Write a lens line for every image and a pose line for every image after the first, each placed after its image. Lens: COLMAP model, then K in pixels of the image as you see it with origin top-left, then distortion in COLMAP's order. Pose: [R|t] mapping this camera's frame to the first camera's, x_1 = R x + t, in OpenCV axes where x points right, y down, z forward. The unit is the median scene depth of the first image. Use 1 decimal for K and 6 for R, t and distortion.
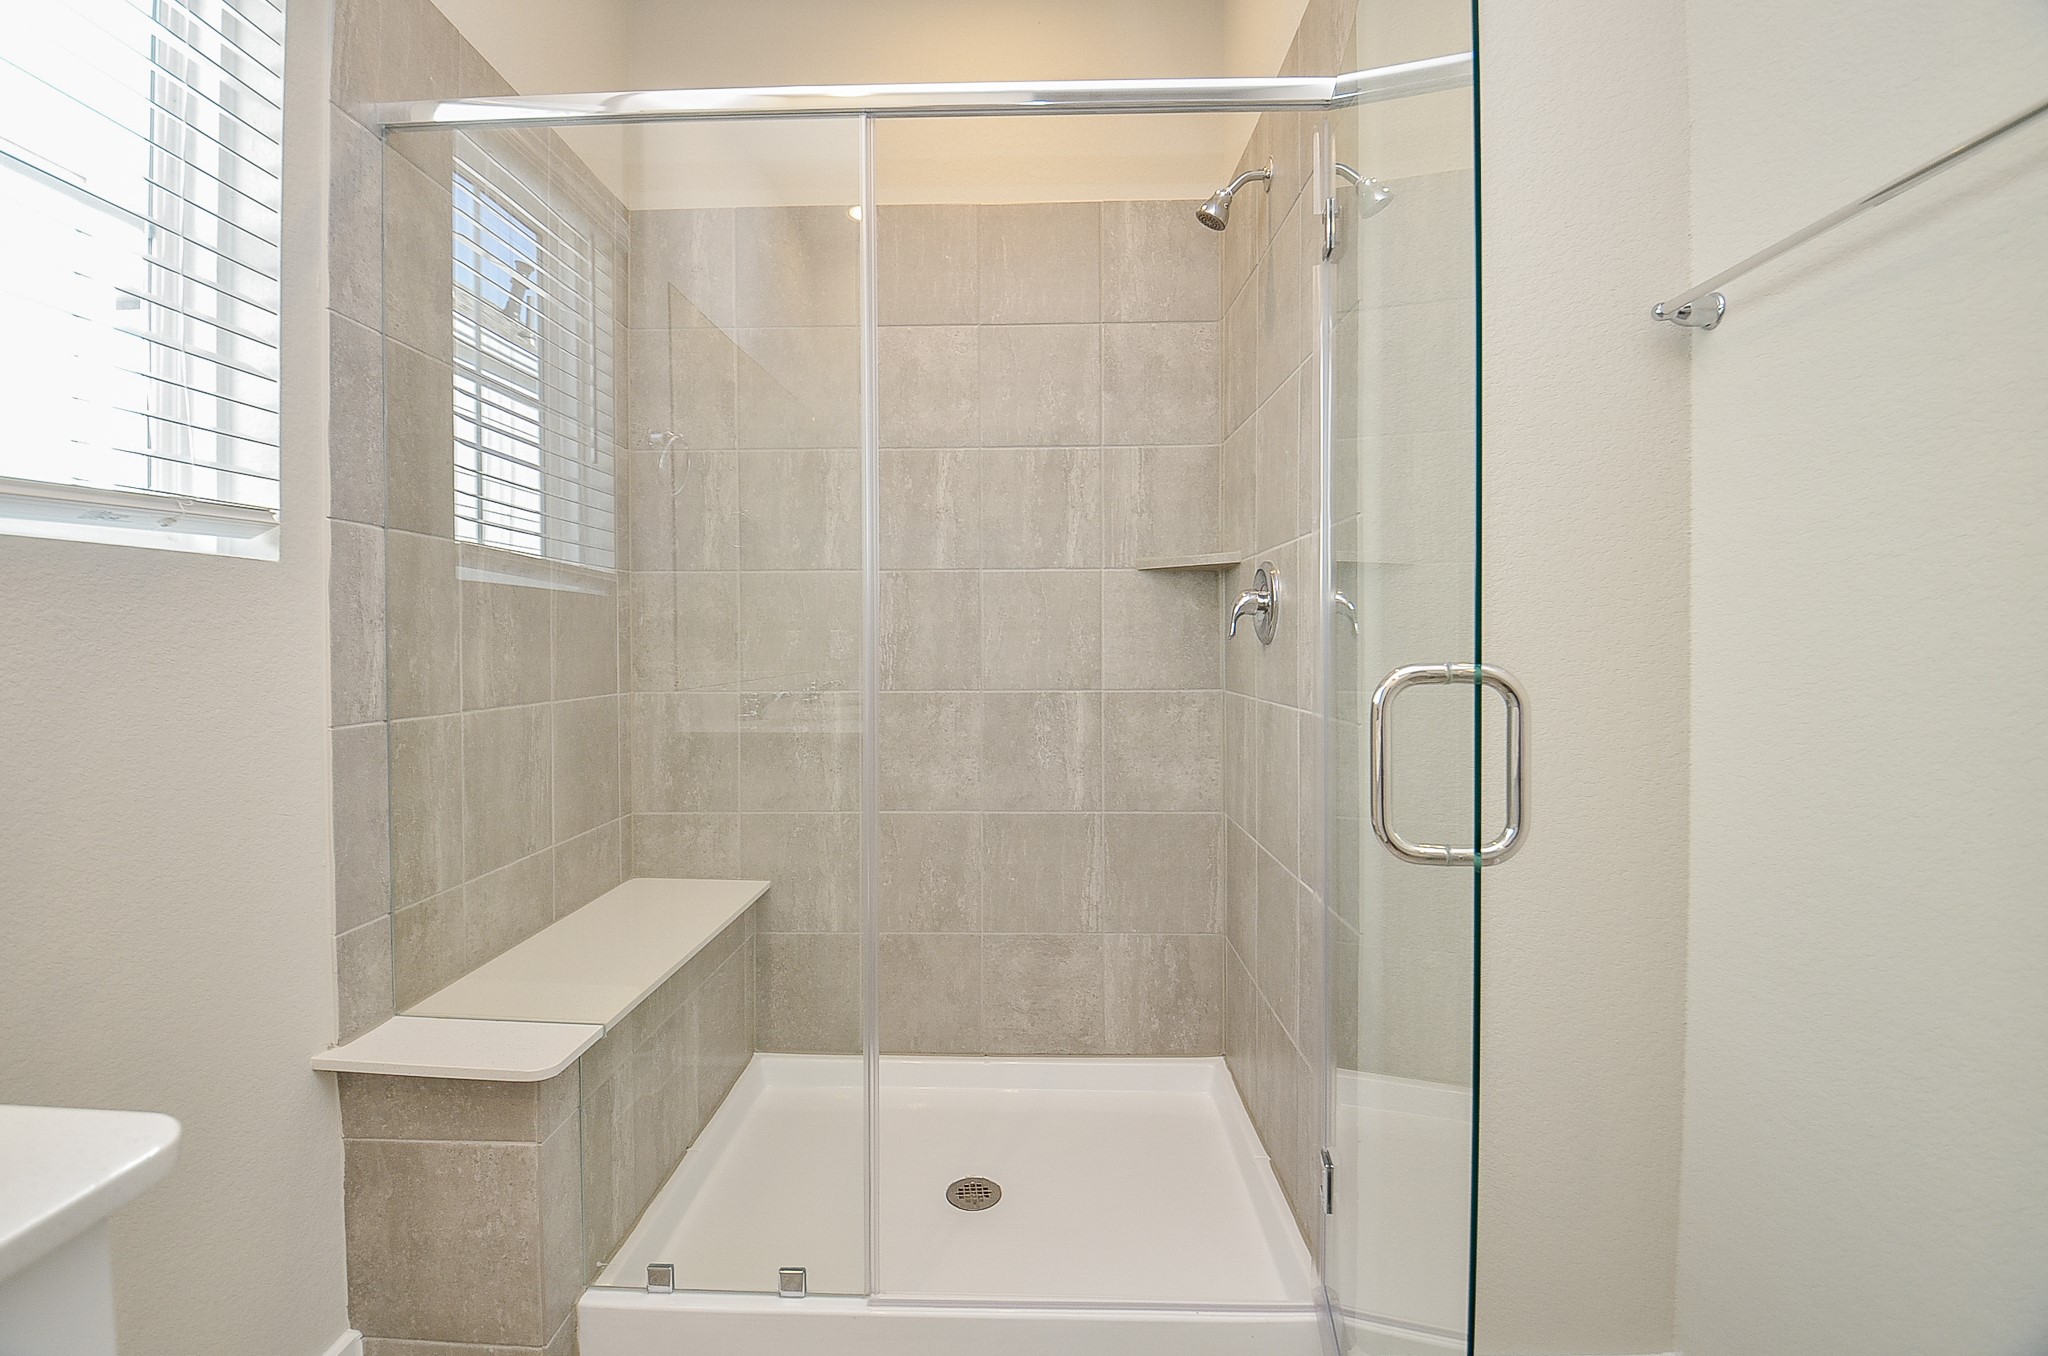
lens RADIAL K [[911.8, 0, 1012.5], [0, 911.8, 657.2], [0, 0, 1]] dist [0.032268, -0.041171]
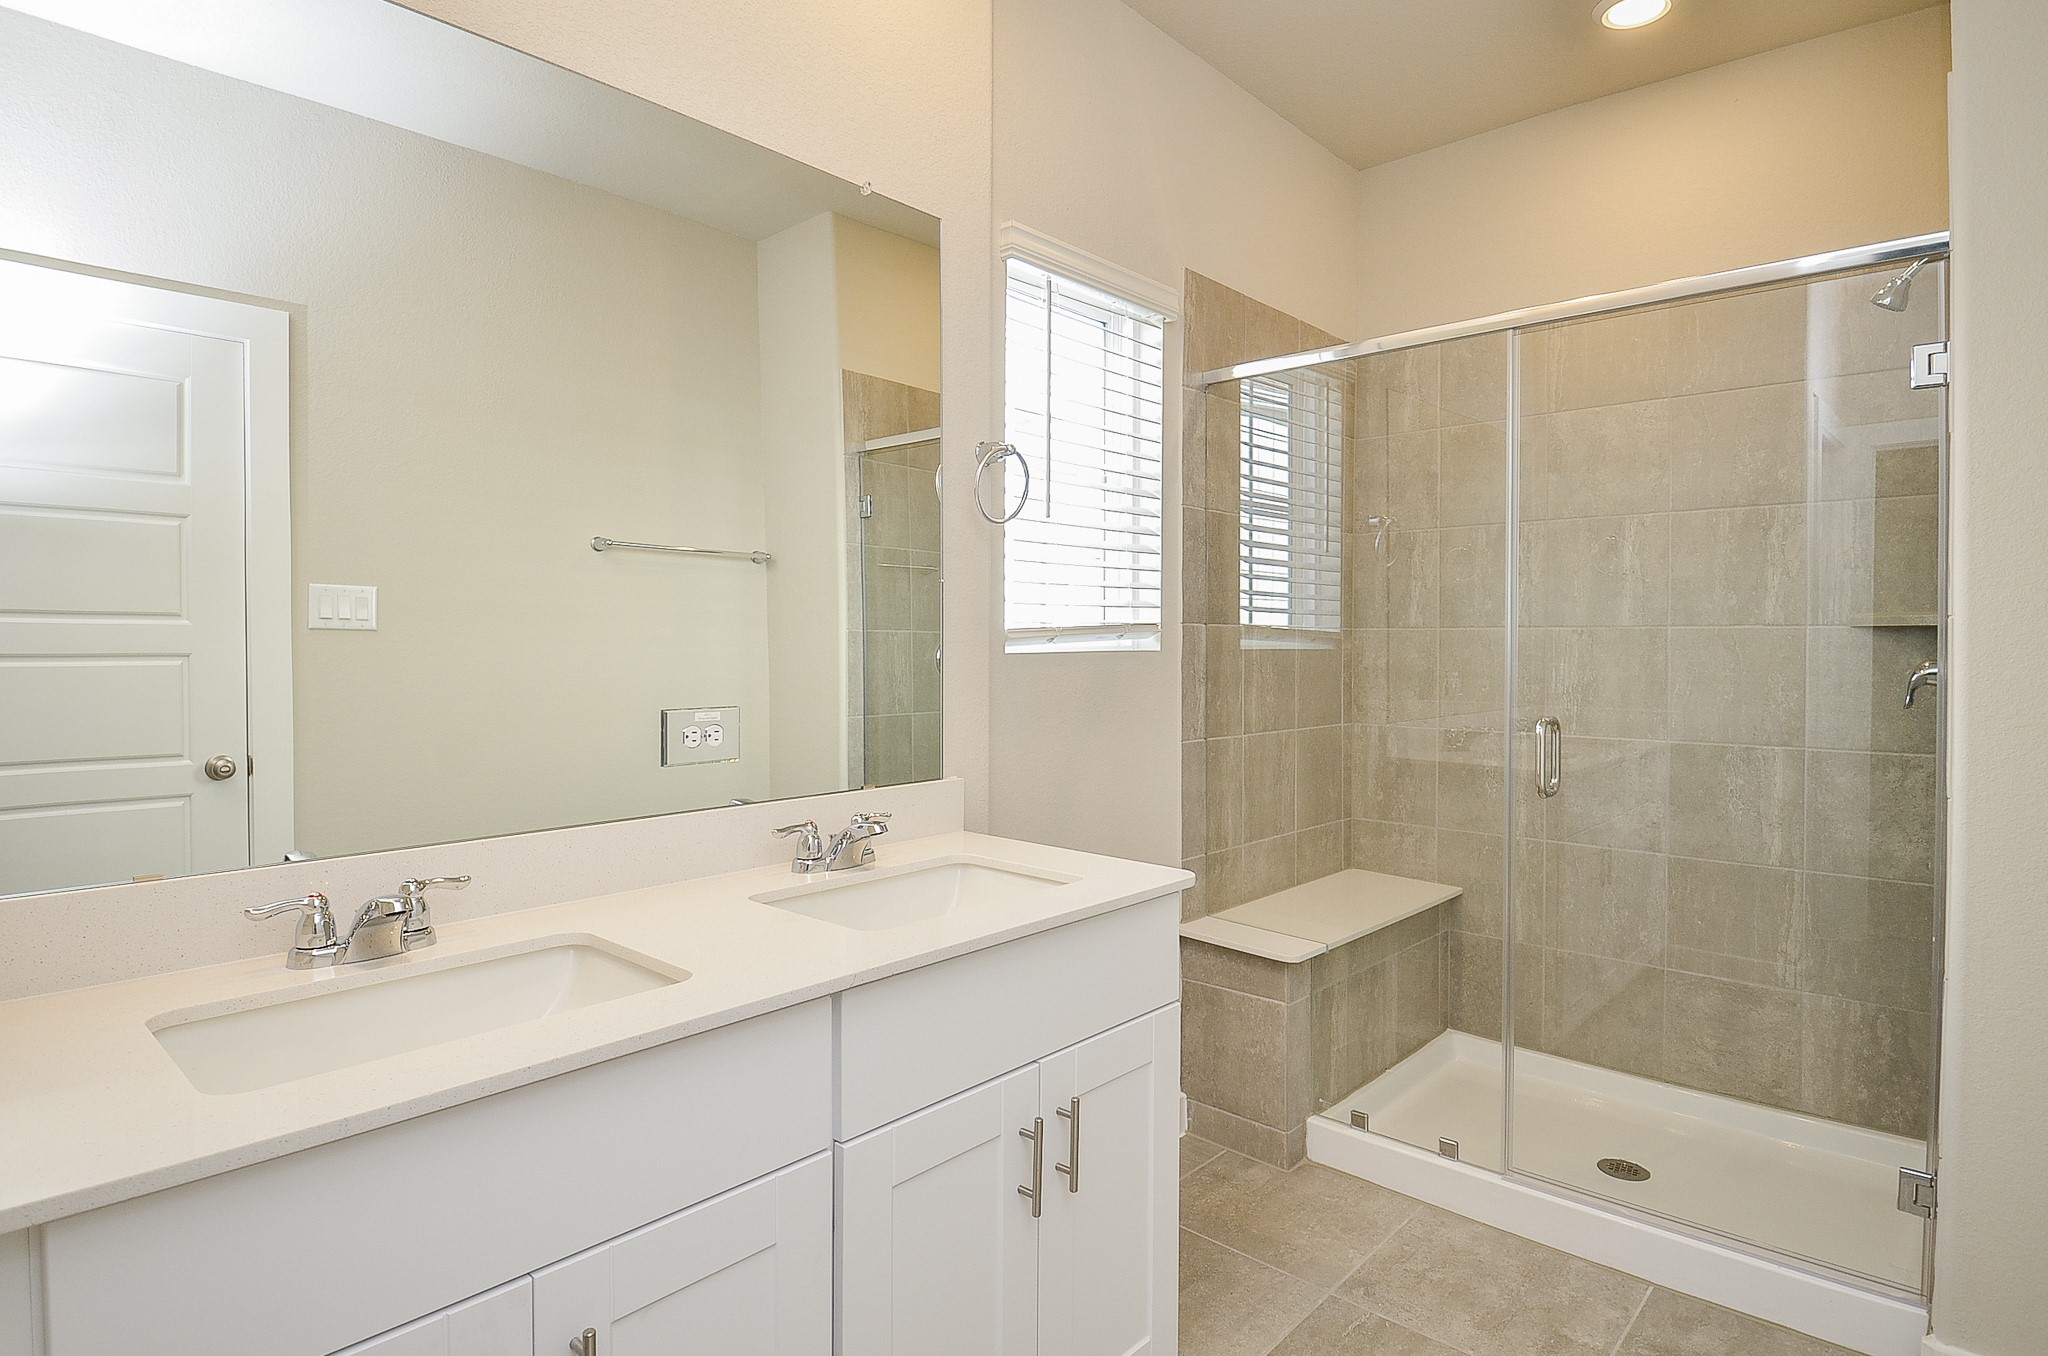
lens RADIAL K [[1084.5, 0, 981.7], [0, 1084.5, 626.2], [0, 0, 1]] dist [0.002891, -0.027374]
pose [[0.737403, -0.002389, -0.675449, 0.233814], [-0.017800, 0.999578, -0.022968, -0.054740], [0.675218, 0.028959, 0.737049, -0.487719]]
